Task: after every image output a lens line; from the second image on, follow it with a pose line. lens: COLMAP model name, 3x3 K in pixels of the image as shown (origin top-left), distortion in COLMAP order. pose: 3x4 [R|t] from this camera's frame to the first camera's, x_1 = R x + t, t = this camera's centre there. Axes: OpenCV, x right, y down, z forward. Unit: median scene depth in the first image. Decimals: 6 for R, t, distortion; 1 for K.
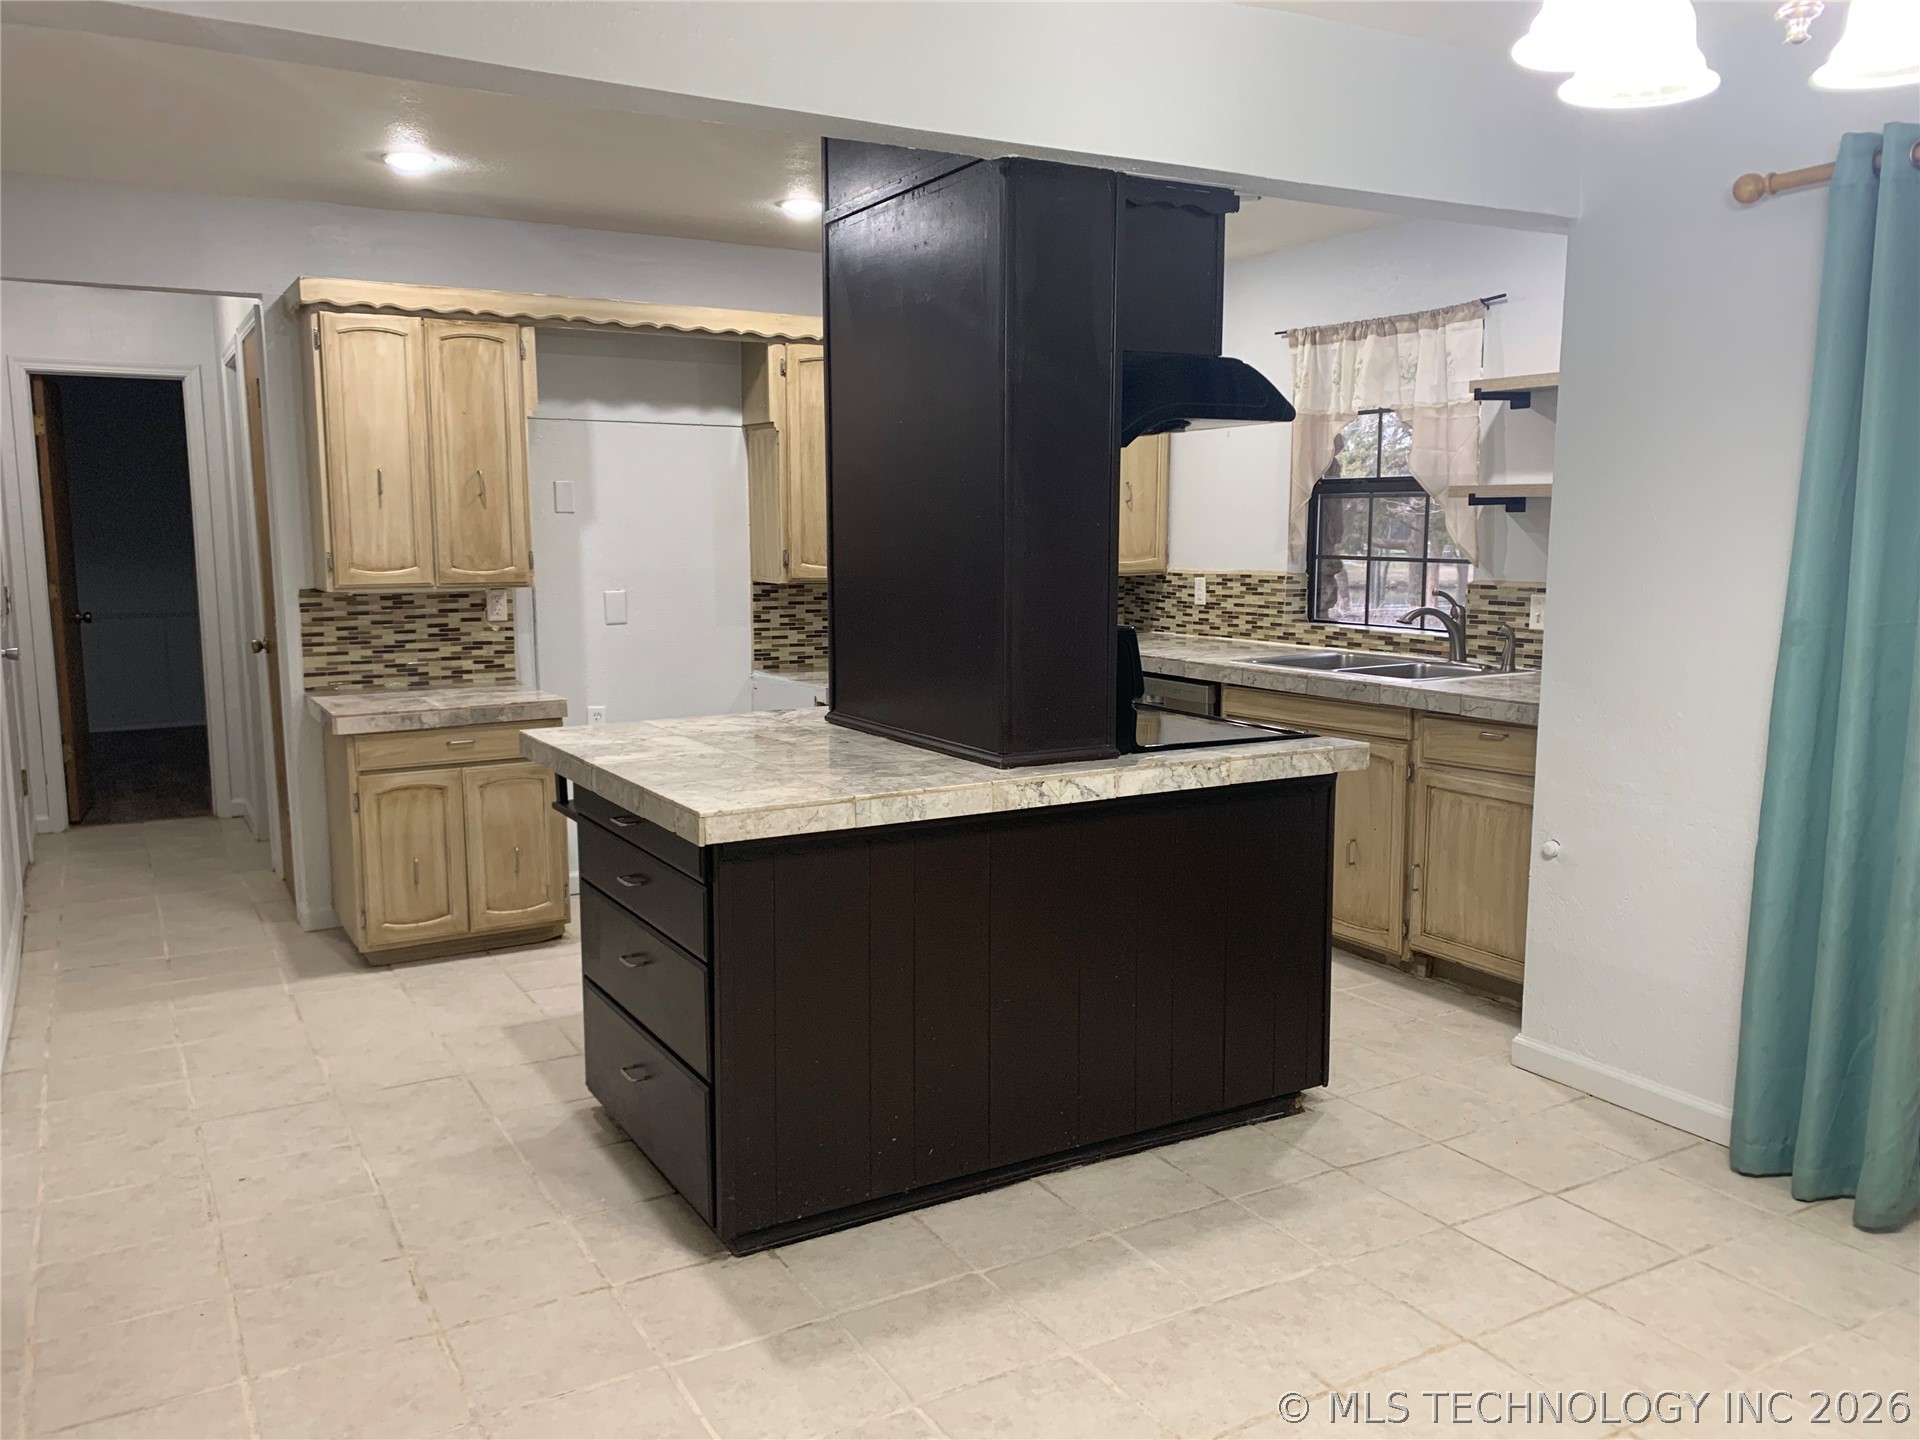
lens RADIAL K [[1480.9, 0, 935.5], [0, 1480.9, 750.9], [0, 0, 1]] dist [0.061350, -0.125209]
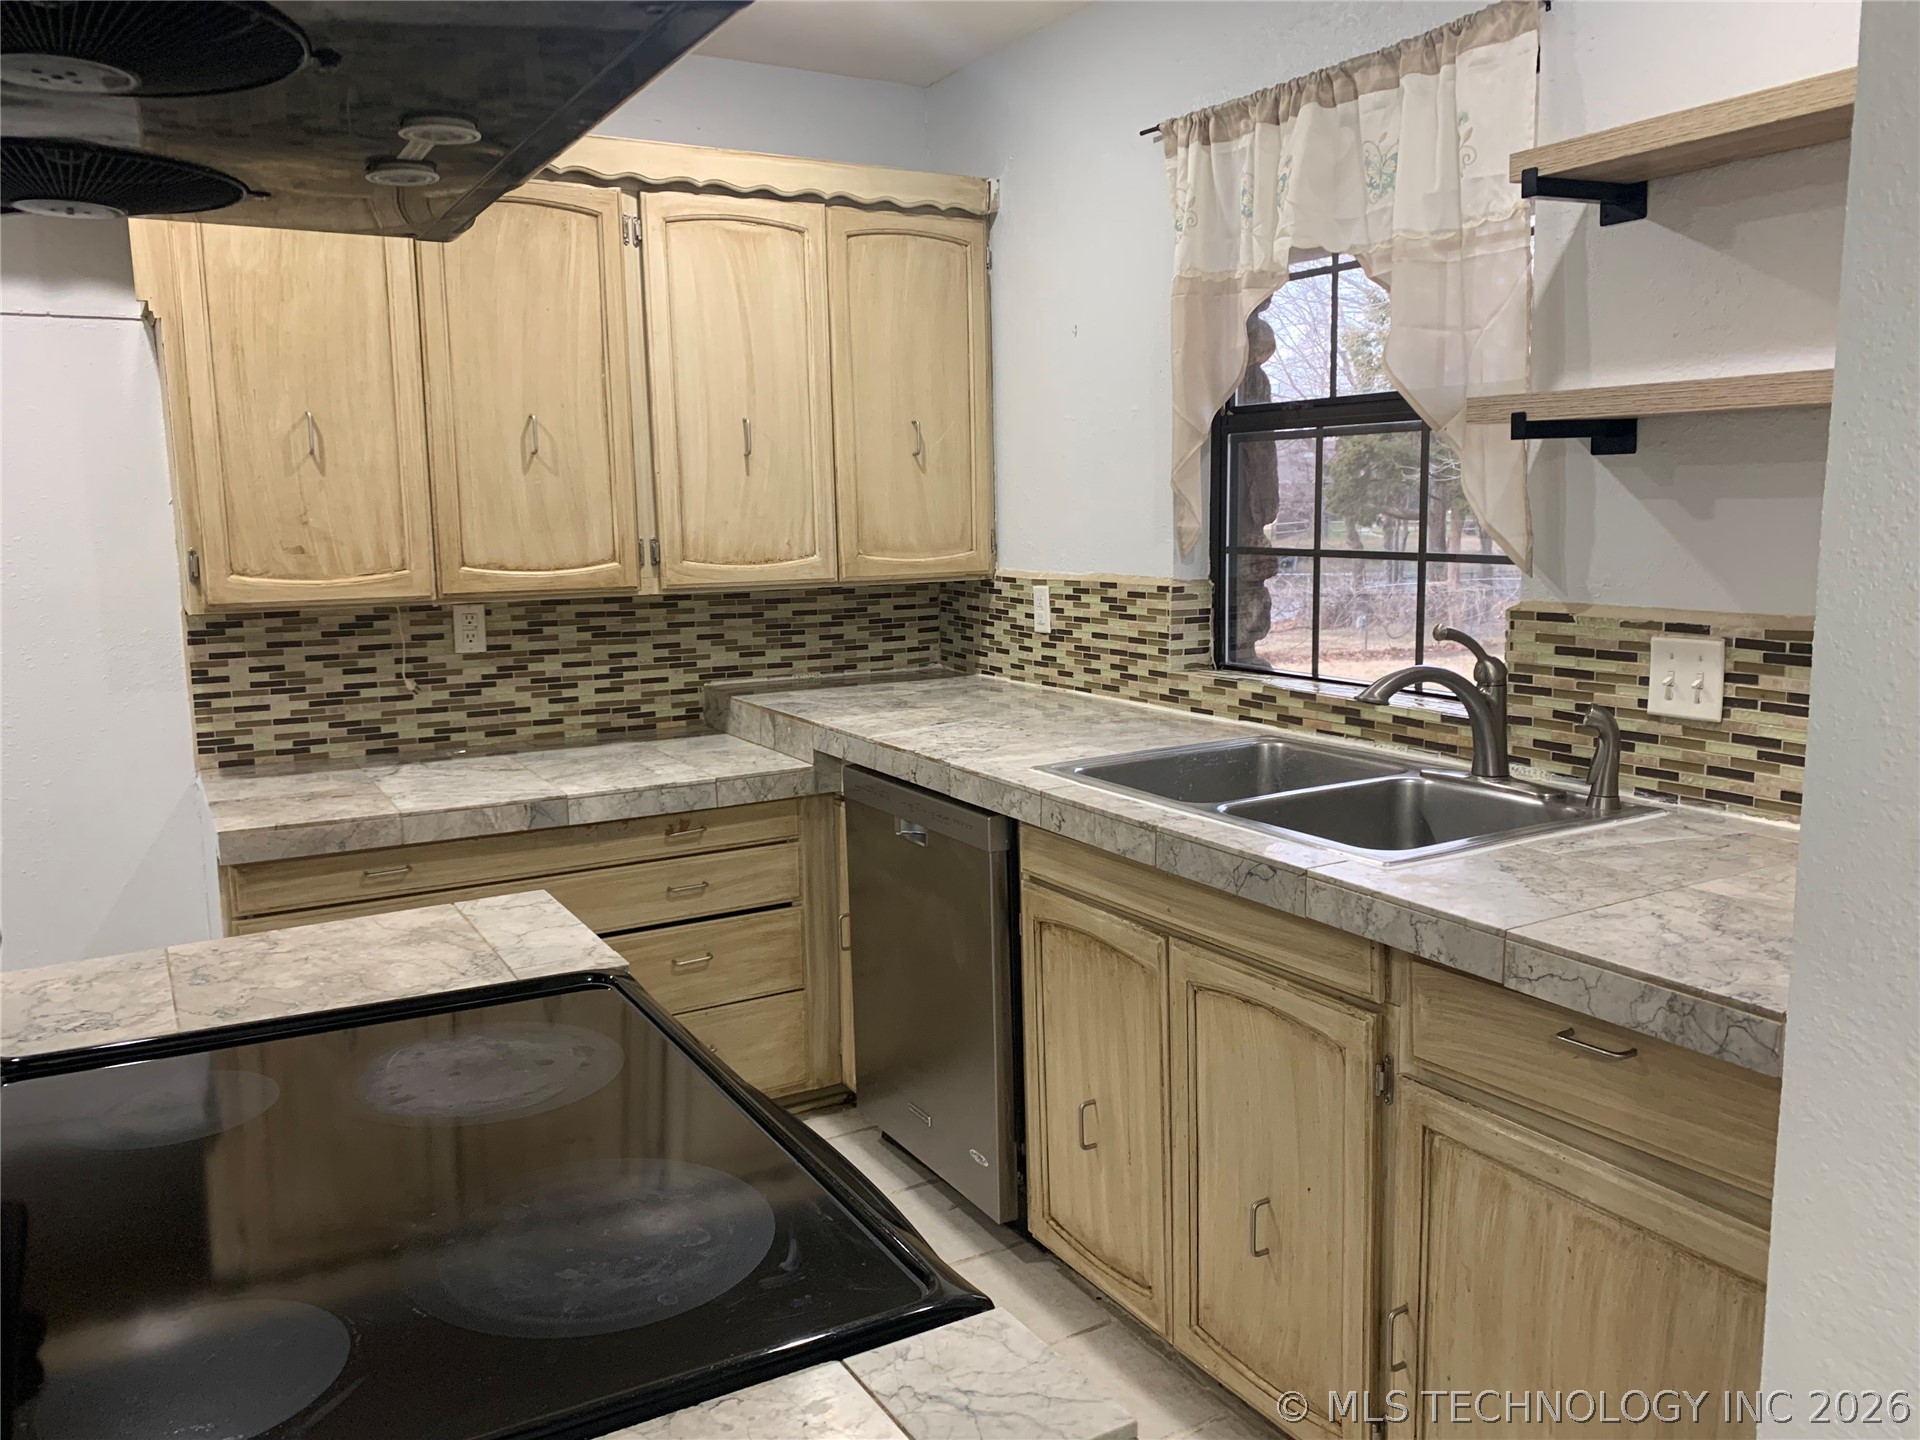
lens RADIAL K [[1446.2, 0, 979.9], [0, 1446.2, 736.0], [0, 0, 1]] dist [0.061234, -0.156806]
pose [[0.999880, -0.014283, 0.005976, 0.187832], [0.014243, 0.999877, 0.006630, -0.078005], [-0.006070, -0.006544, 0.999960, 0.544993]]
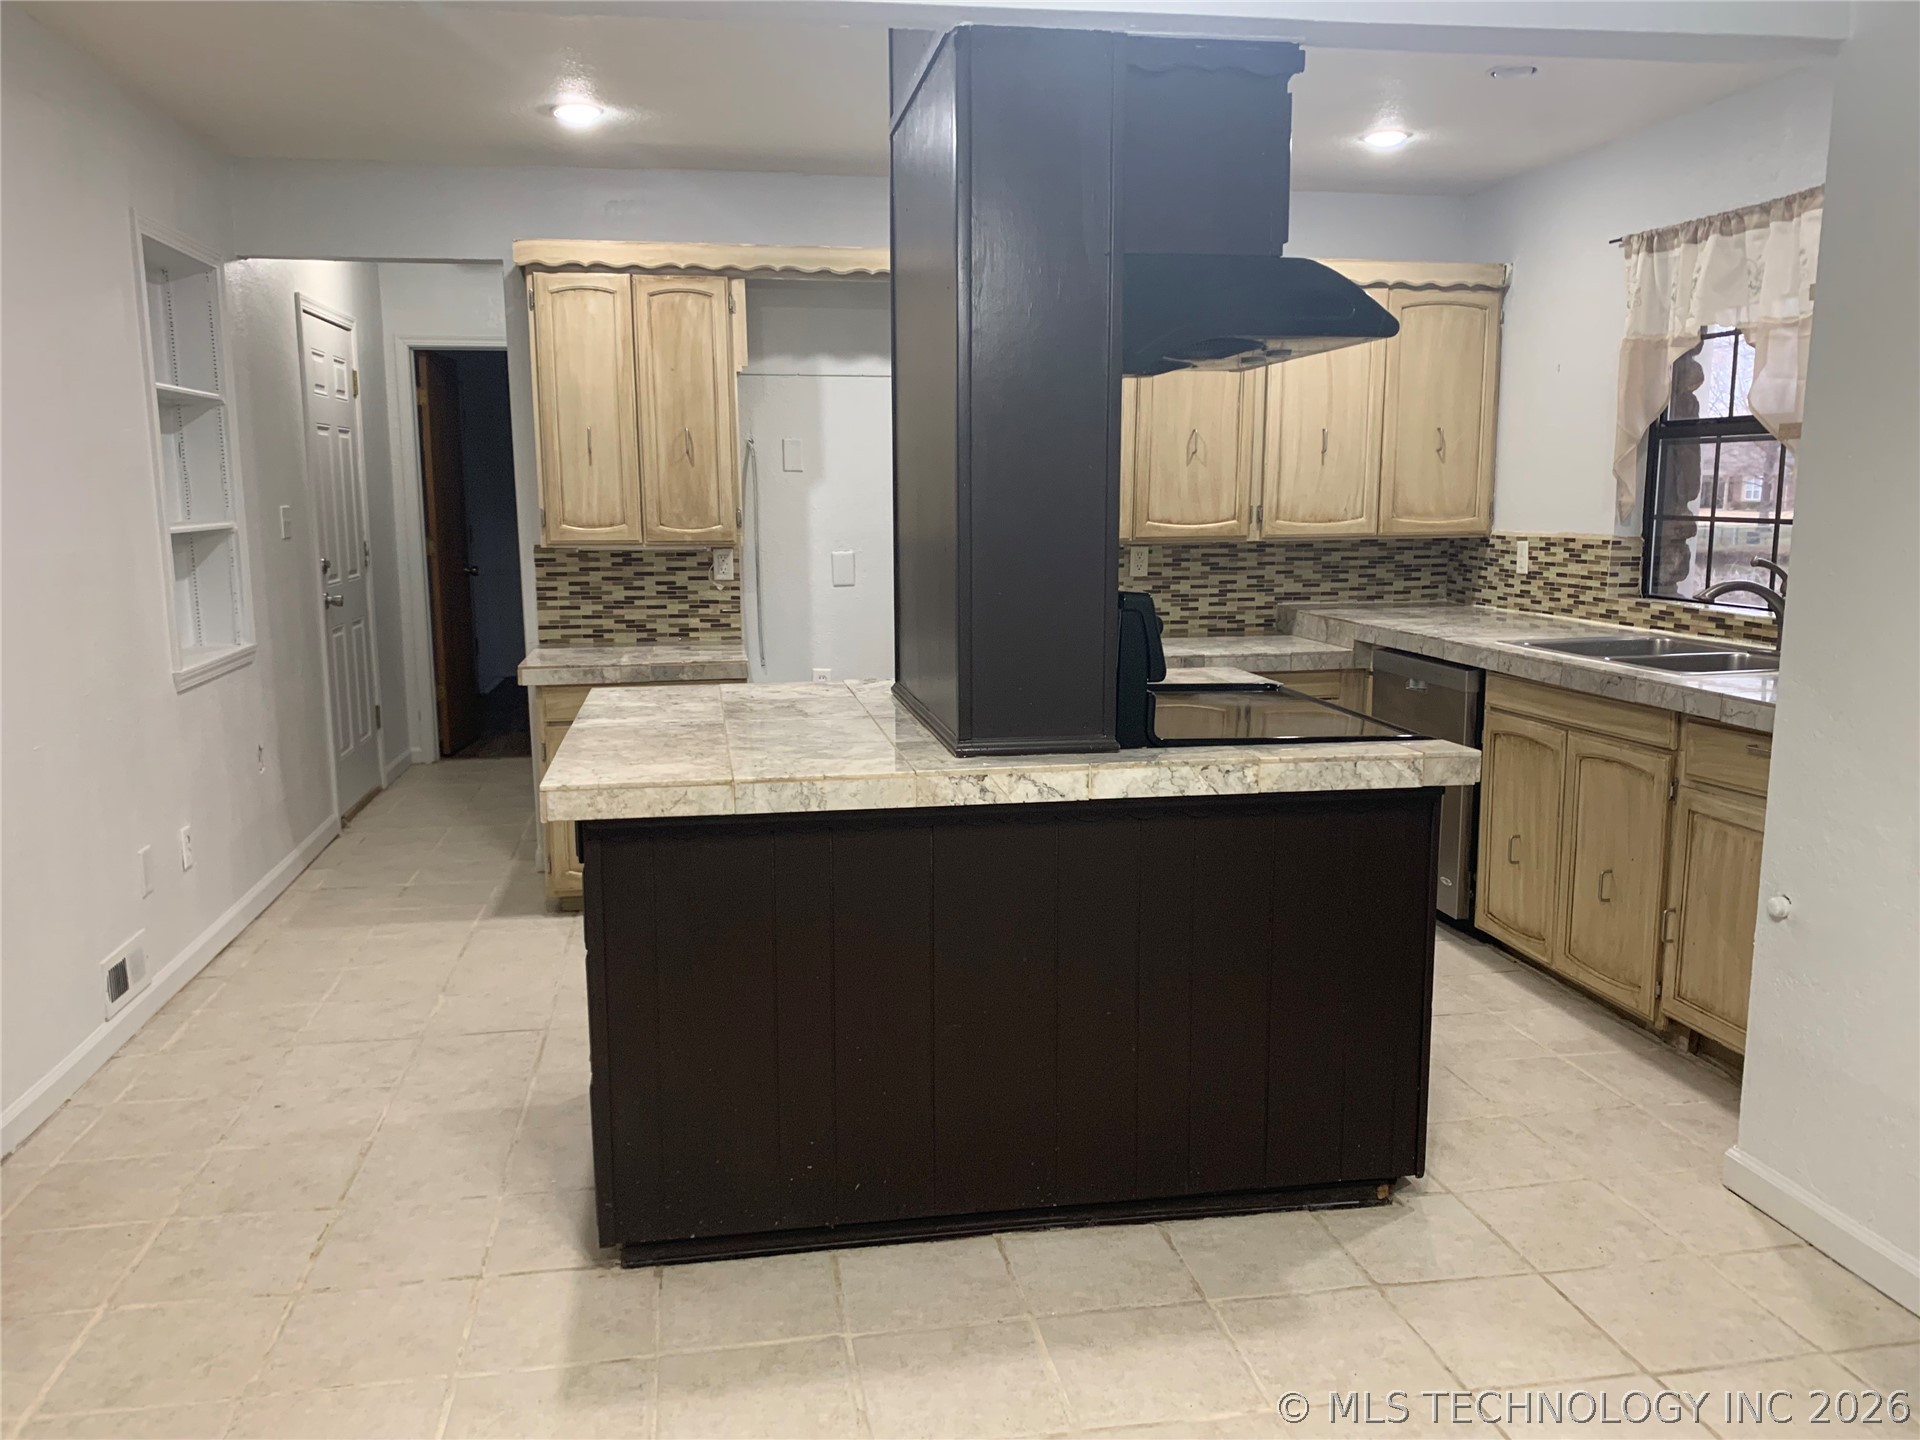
lens RADIAL K [[1480.9, 0, 935.5], [0, 1480.9, 750.9], [0, 0, 1]] dist [0.061350, -0.125209]
pose [[0.937439, 0.057081, -0.343439, 0.204069], [-0.049361, 0.998294, 0.031187, -0.010922], [0.344633, -0.012283, 0.938657, 0.119307]]
